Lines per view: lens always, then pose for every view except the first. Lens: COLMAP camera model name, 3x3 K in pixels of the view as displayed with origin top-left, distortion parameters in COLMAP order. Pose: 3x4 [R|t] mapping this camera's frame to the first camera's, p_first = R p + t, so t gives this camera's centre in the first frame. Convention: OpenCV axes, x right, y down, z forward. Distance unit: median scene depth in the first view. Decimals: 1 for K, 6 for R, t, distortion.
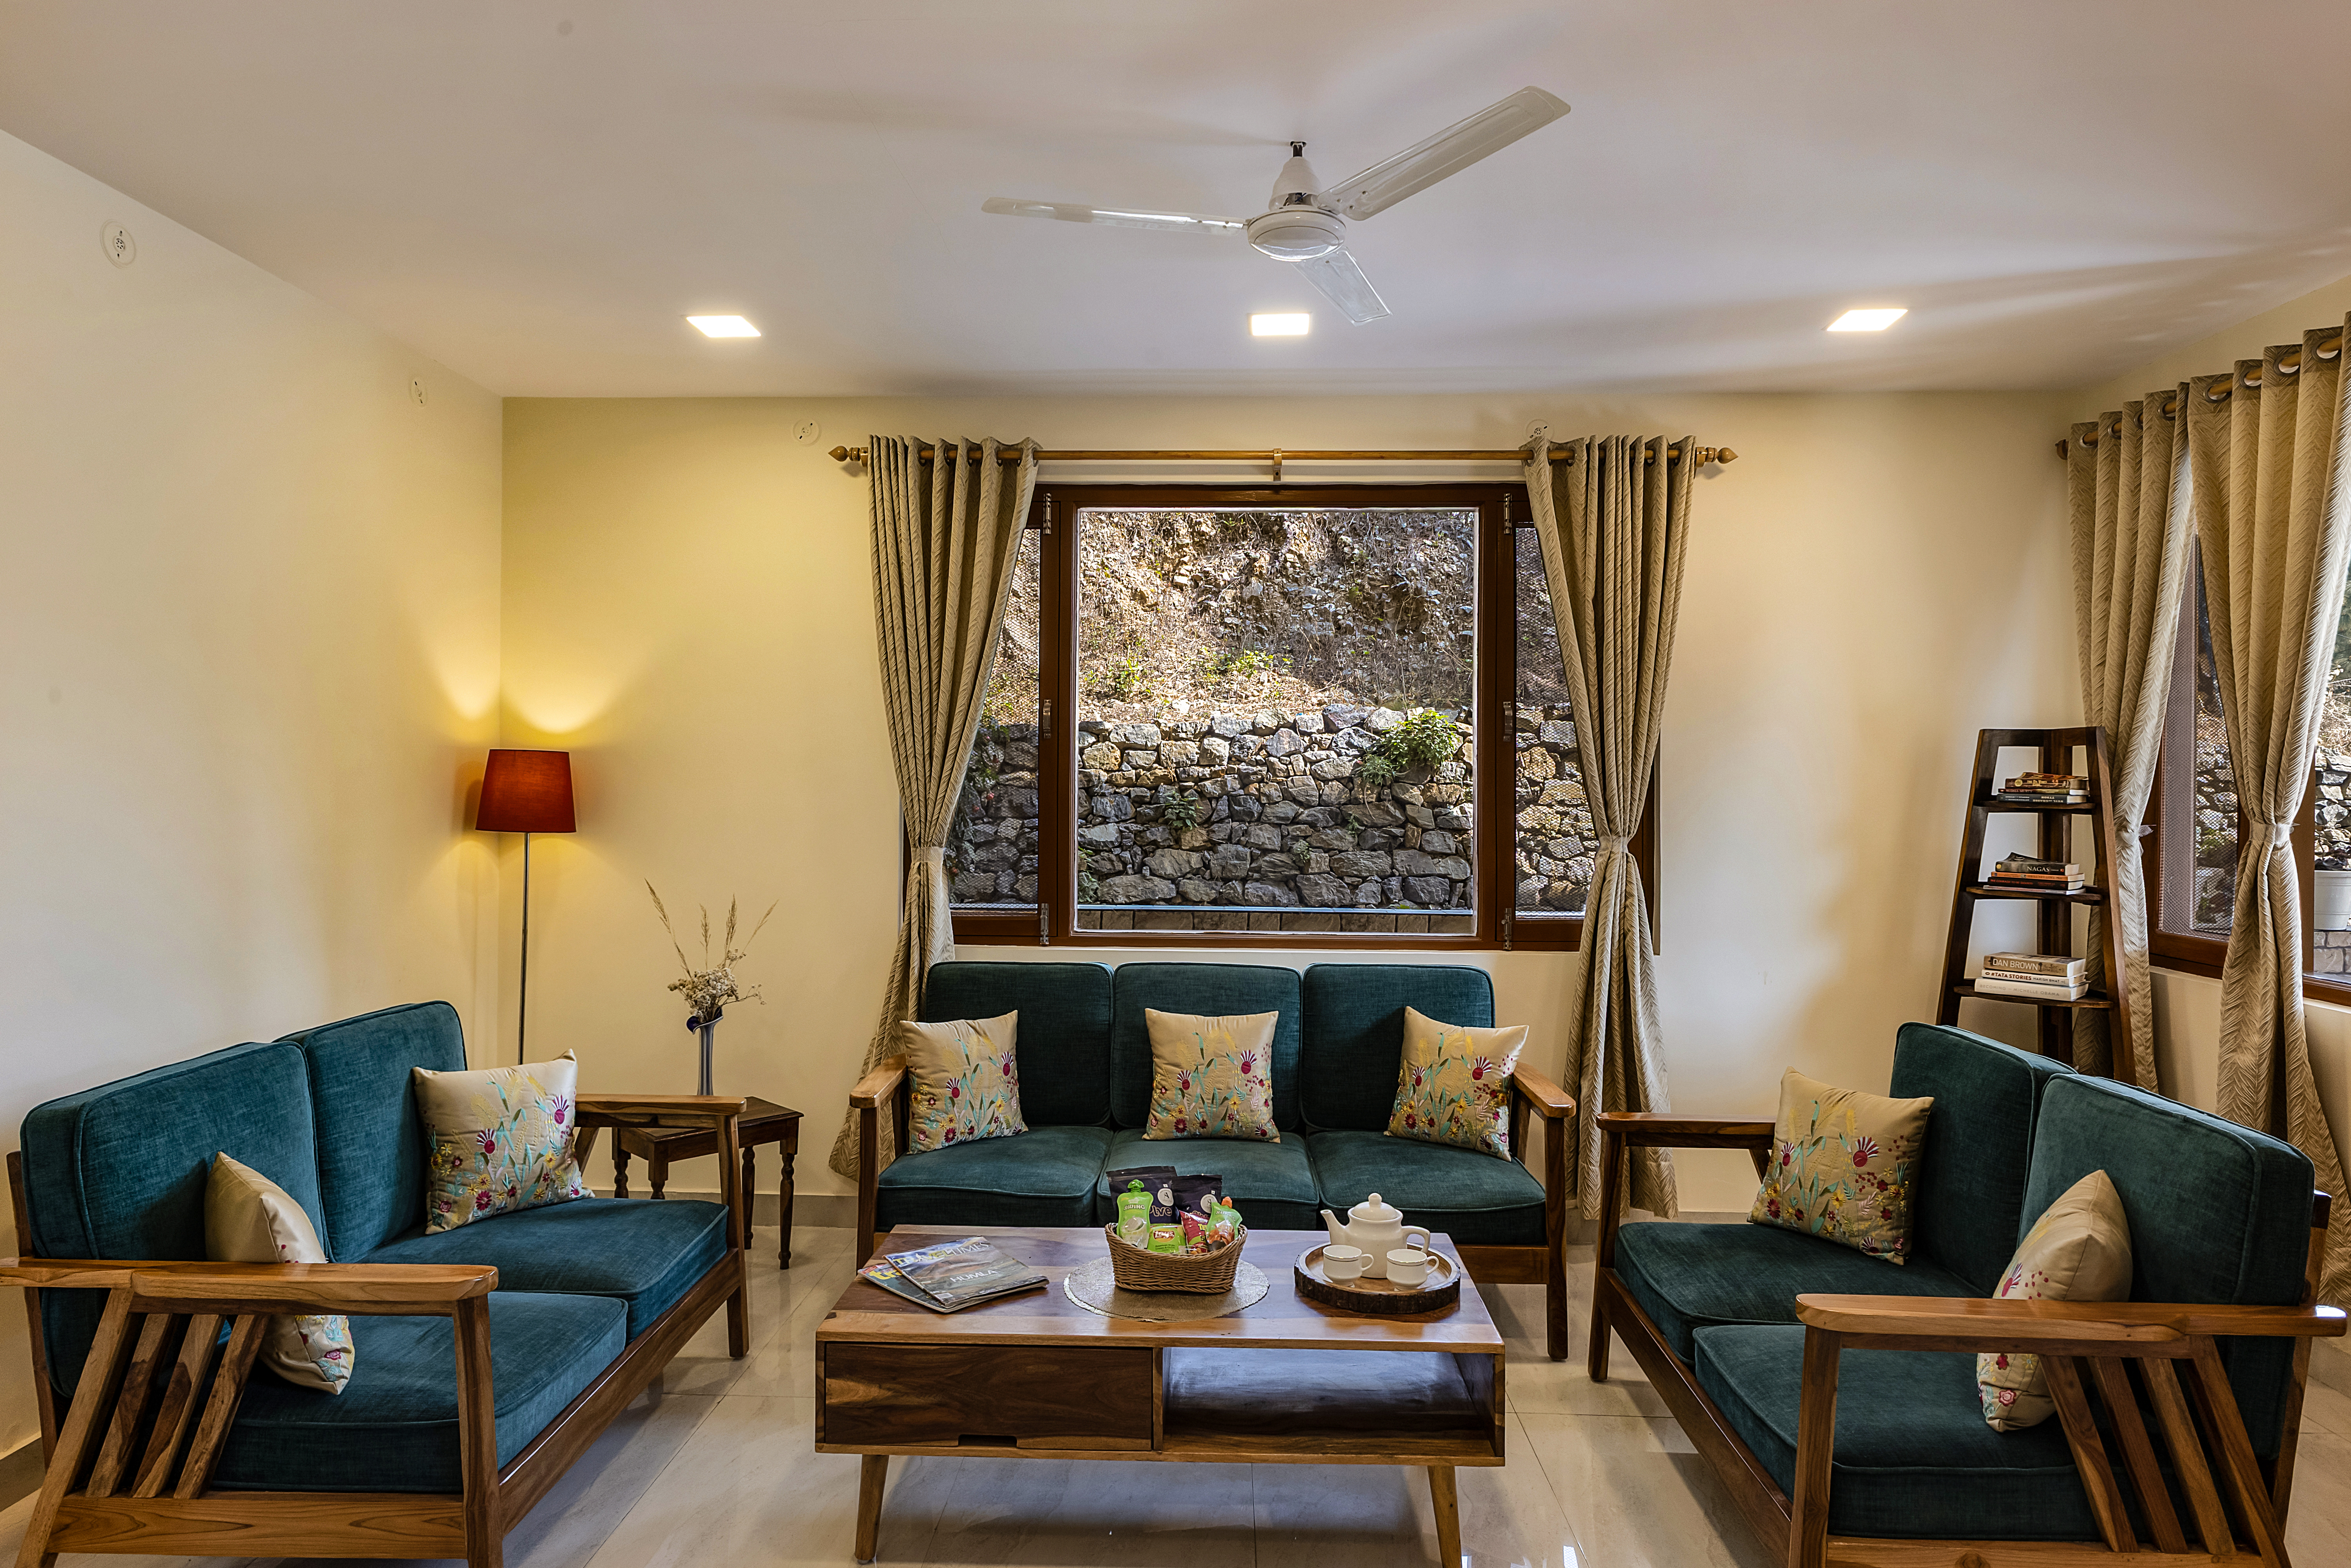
lens RADIAL K [[1356.5, 0, 1179.0], [0, 1356.5, 776.7], [0, 0, 1]] dist [-0.001936, -0.002197]
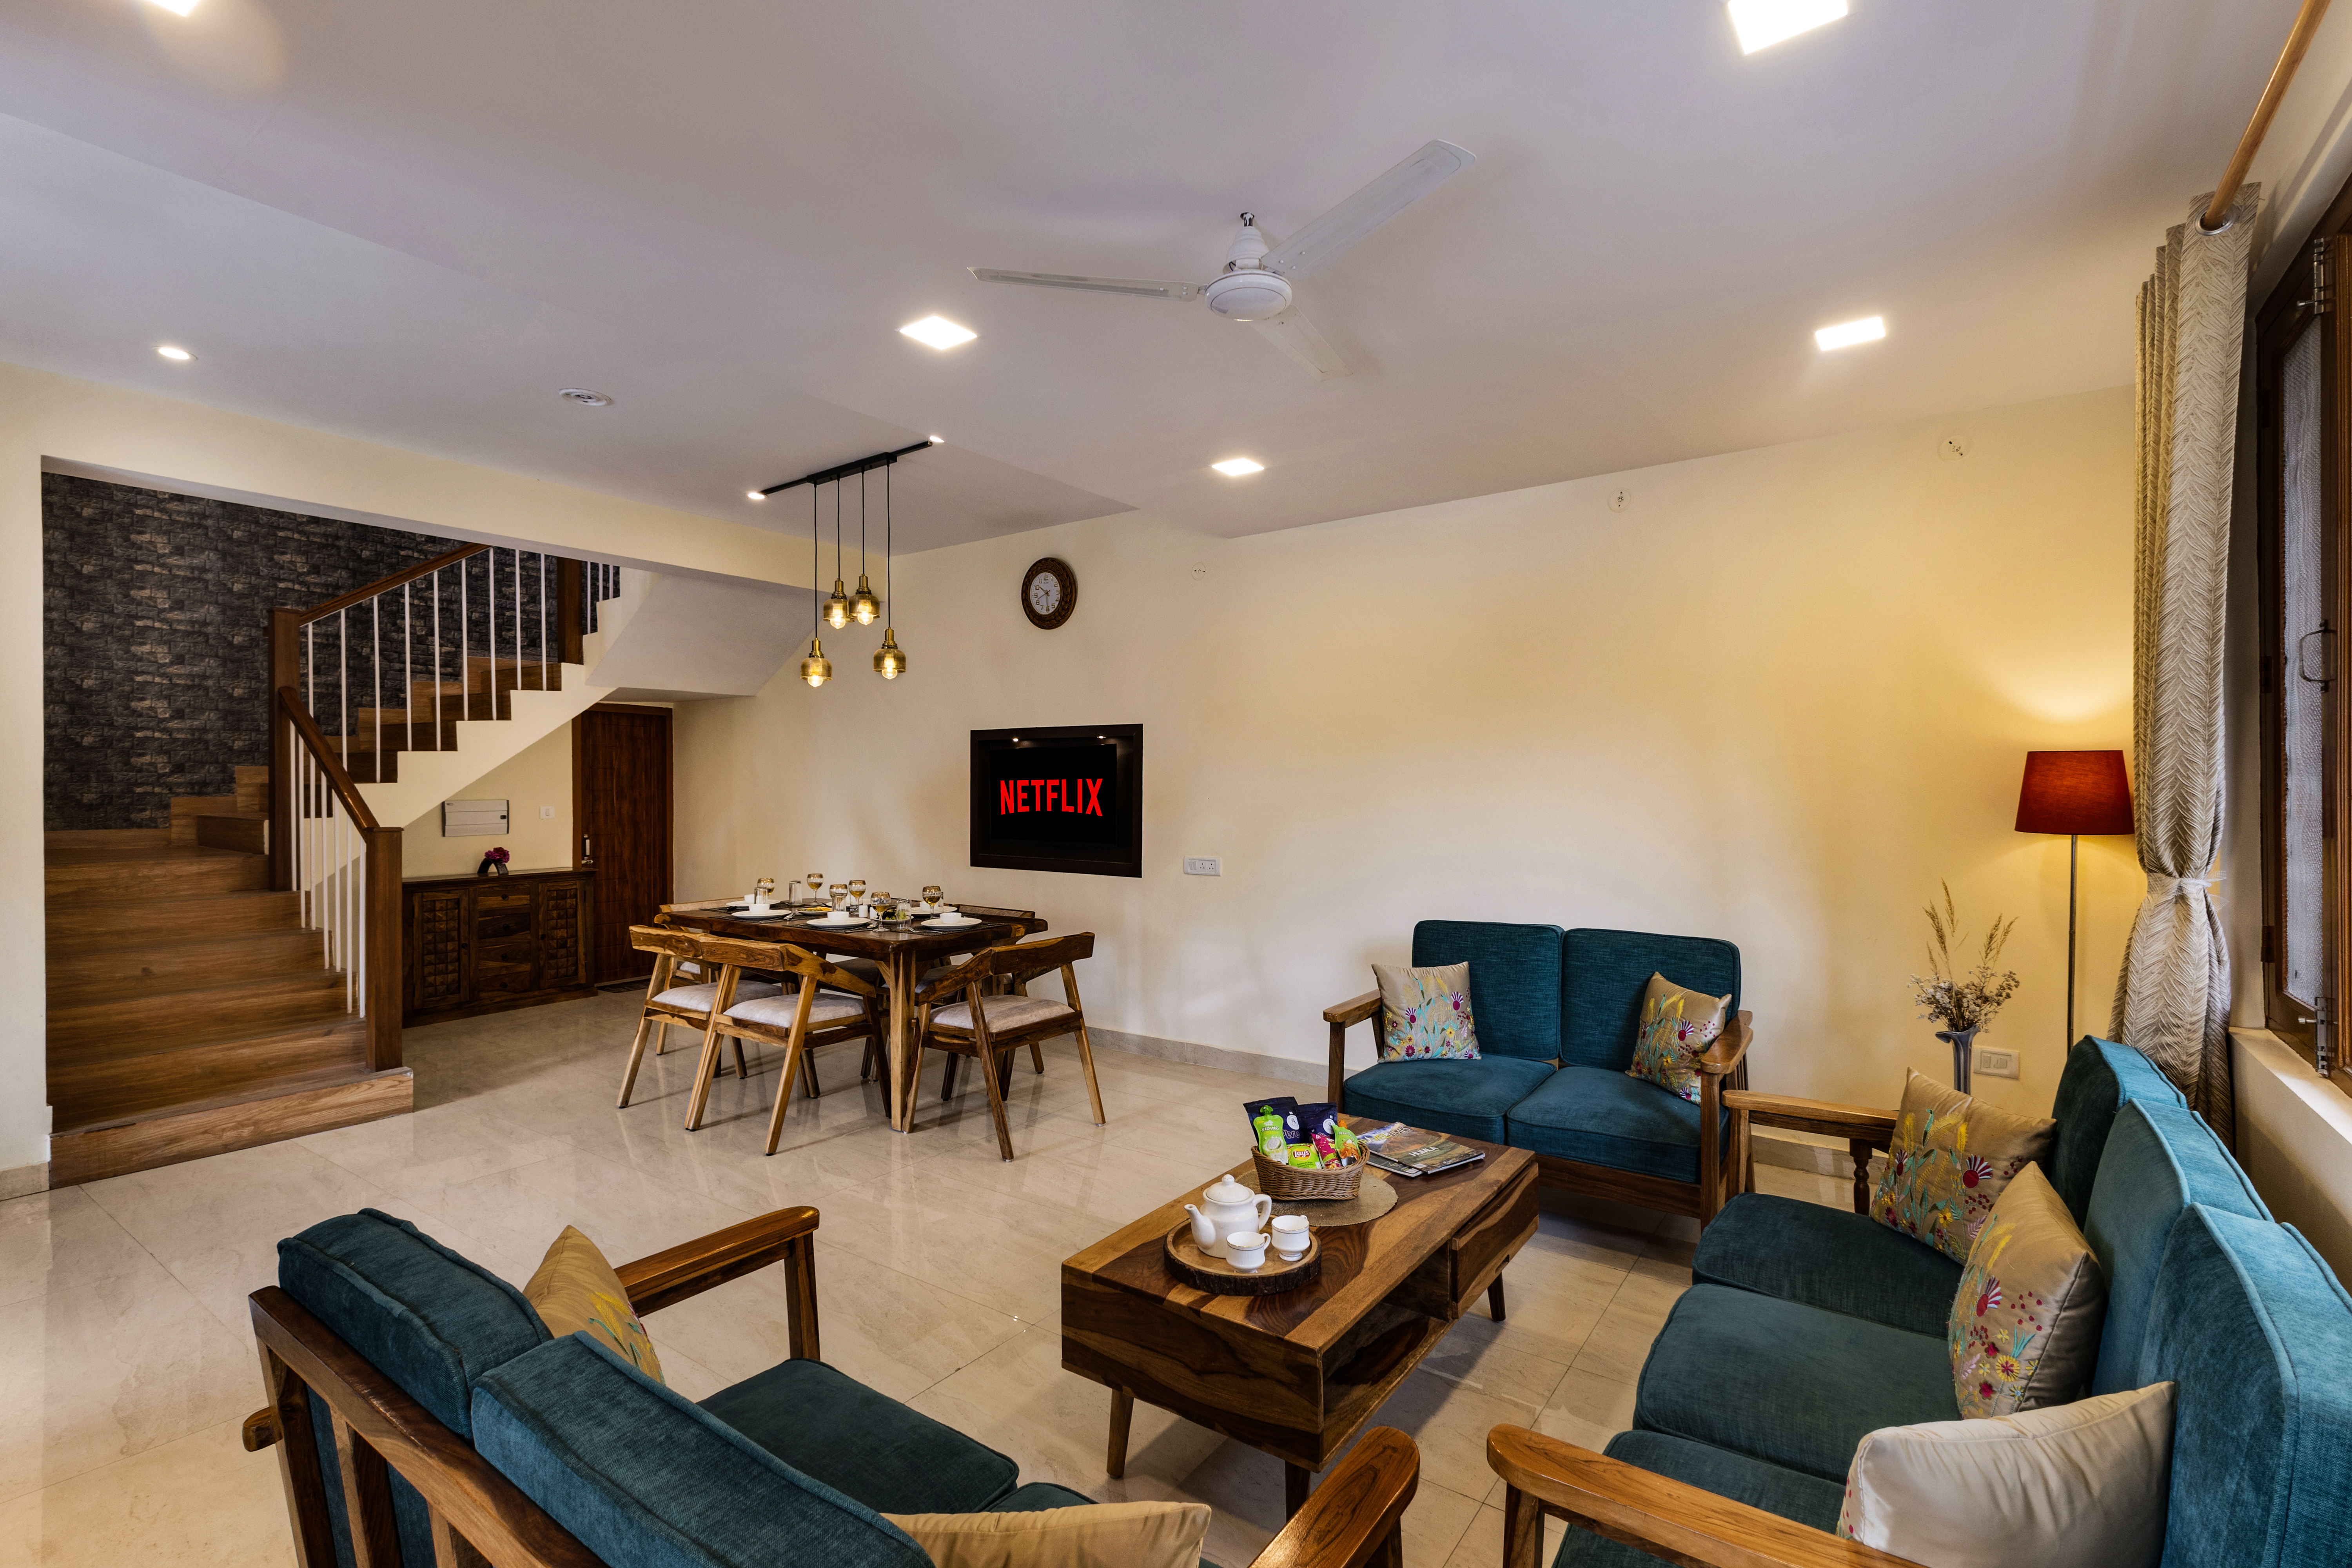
lens RADIAL K [[1059.4, 0, 1197.4], [0, 1059.4, 788.1], [0, 0, 1]] dist [0.001672, -0.000648]
pose [[-0.547492, -0.003685, -0.836803, 0.524371], [0.008153, 0.999919, -0.009738, 0.010757], [0.836771, -0.012154, -0.547418, 0.888555]]
